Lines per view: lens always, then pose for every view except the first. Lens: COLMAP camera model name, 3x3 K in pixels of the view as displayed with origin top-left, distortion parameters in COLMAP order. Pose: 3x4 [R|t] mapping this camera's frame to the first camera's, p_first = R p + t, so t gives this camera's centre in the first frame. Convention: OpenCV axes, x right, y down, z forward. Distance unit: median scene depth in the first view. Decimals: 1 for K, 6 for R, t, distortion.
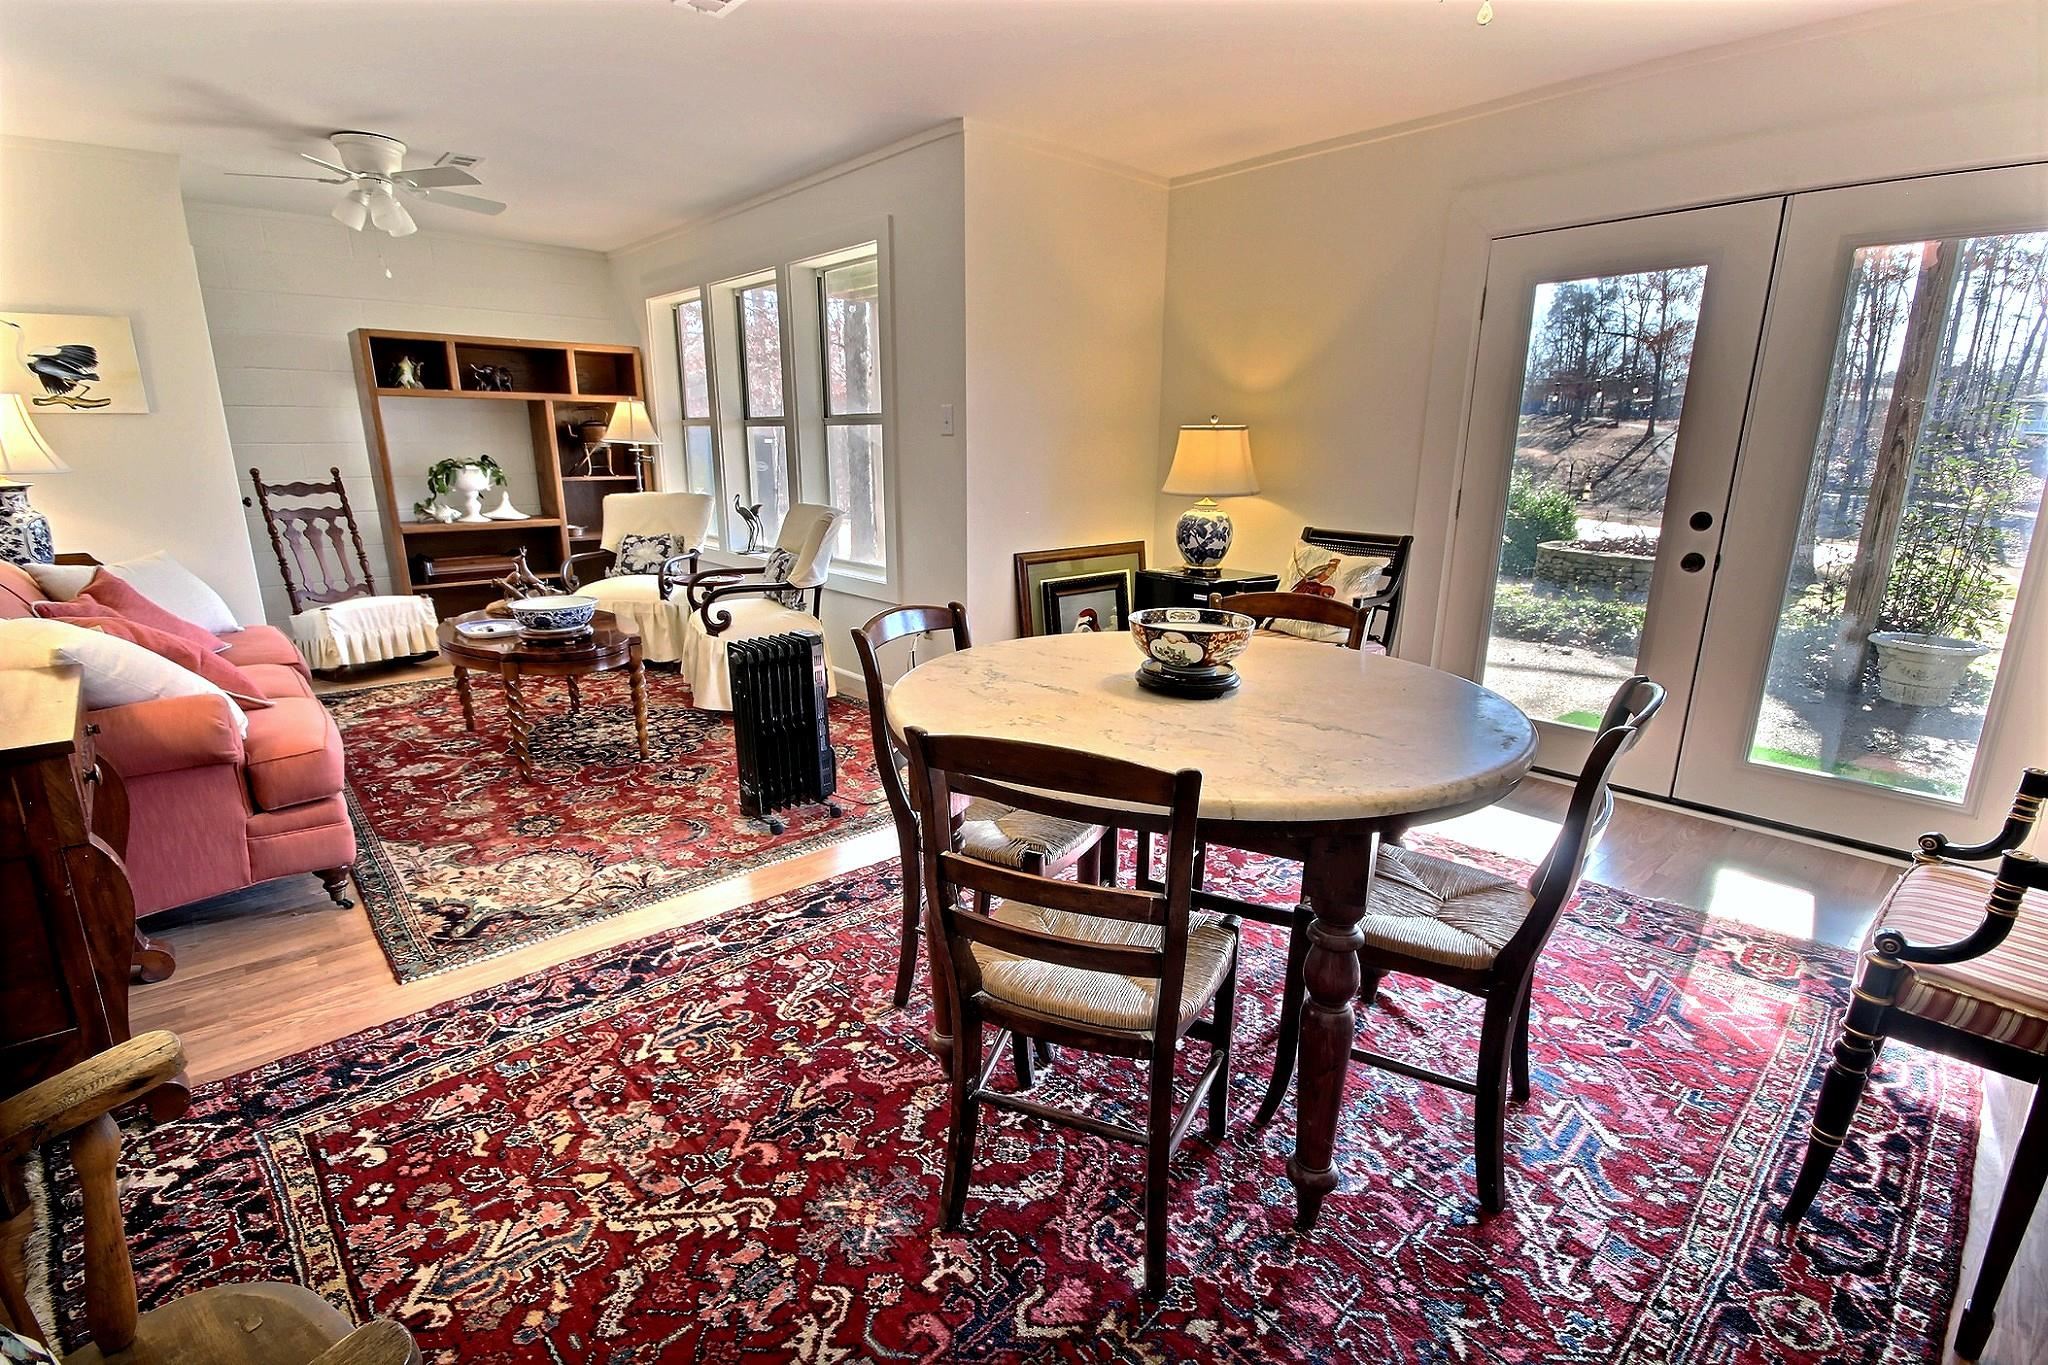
lens RADIAL K [[936.9, 0, 1018.2], [0, 936.9, 698.5], [0, 0, 1]] dist [0.020184, -0.016953]
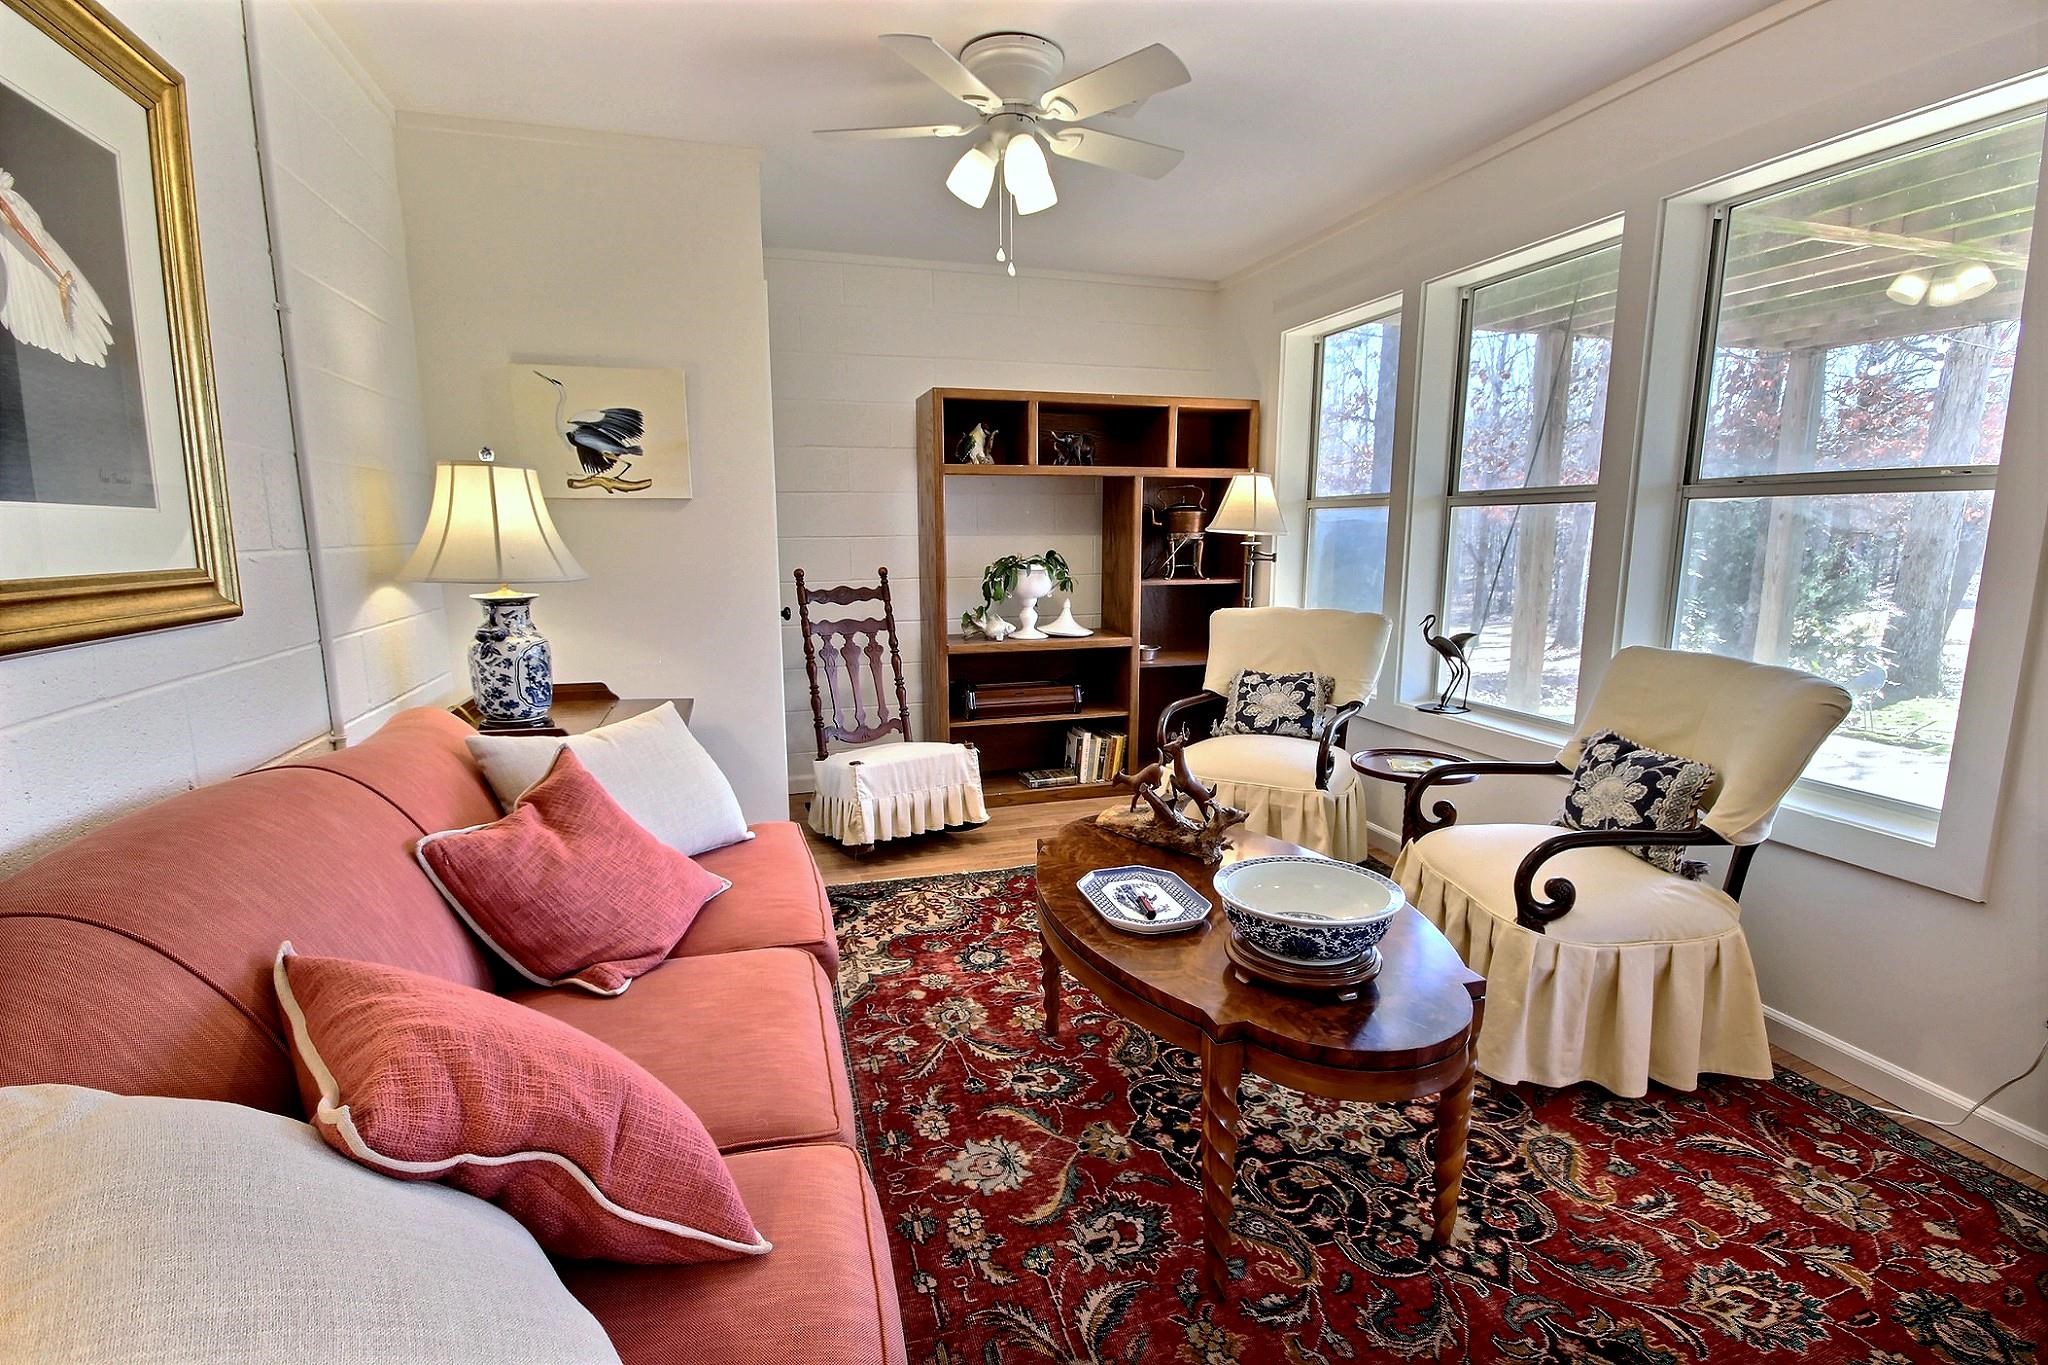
lens RADIAL K [[951.1, 0, 1024.9], [0, 951.1, 696.8], [0, 0, 1]] dist [0.001445, -0.000381]
pose [[0.906581, 0.065382, -0.416938, -0.310576], [-0.103875, 0.992104, -0.070288, -0.104789], [0.409050, 0.107031, 0.906213, 0.379910]]
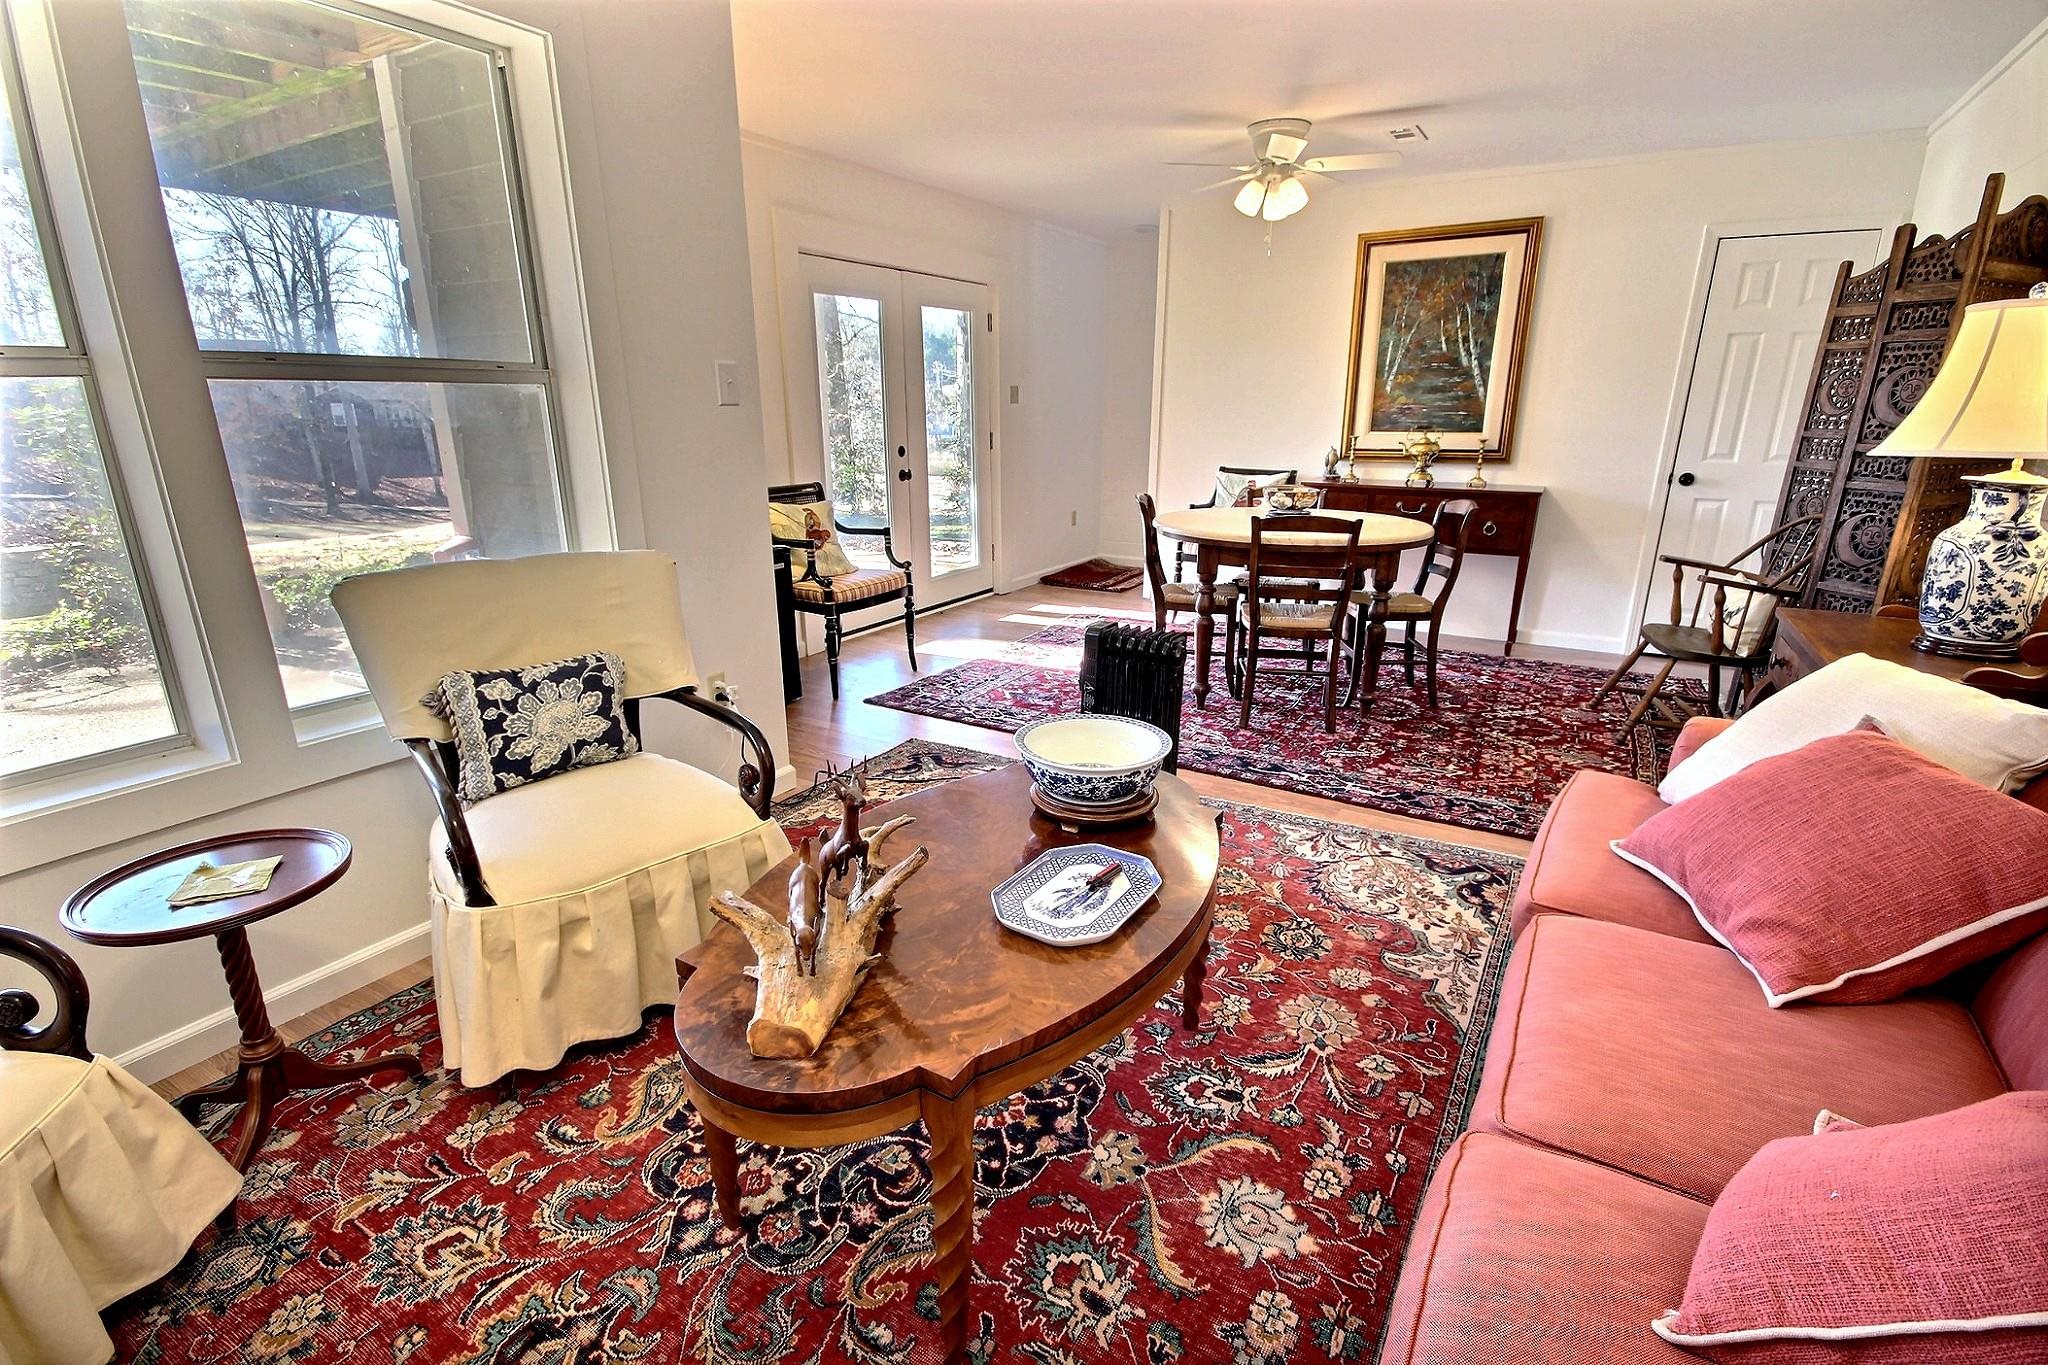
lens RADIAL K [[953.8, 0, 1022.2], [0, 953.8, 700.6], [0, 0, 1]] dist [0.020094, -0.018037]
pose [[-0.297826, -0.291226, 0.909114, -0.684993], [0.244407, 0.897327, 0.367518, -0.232921], [-0.922803, 0.331650, -0.196069, 0.813846]]
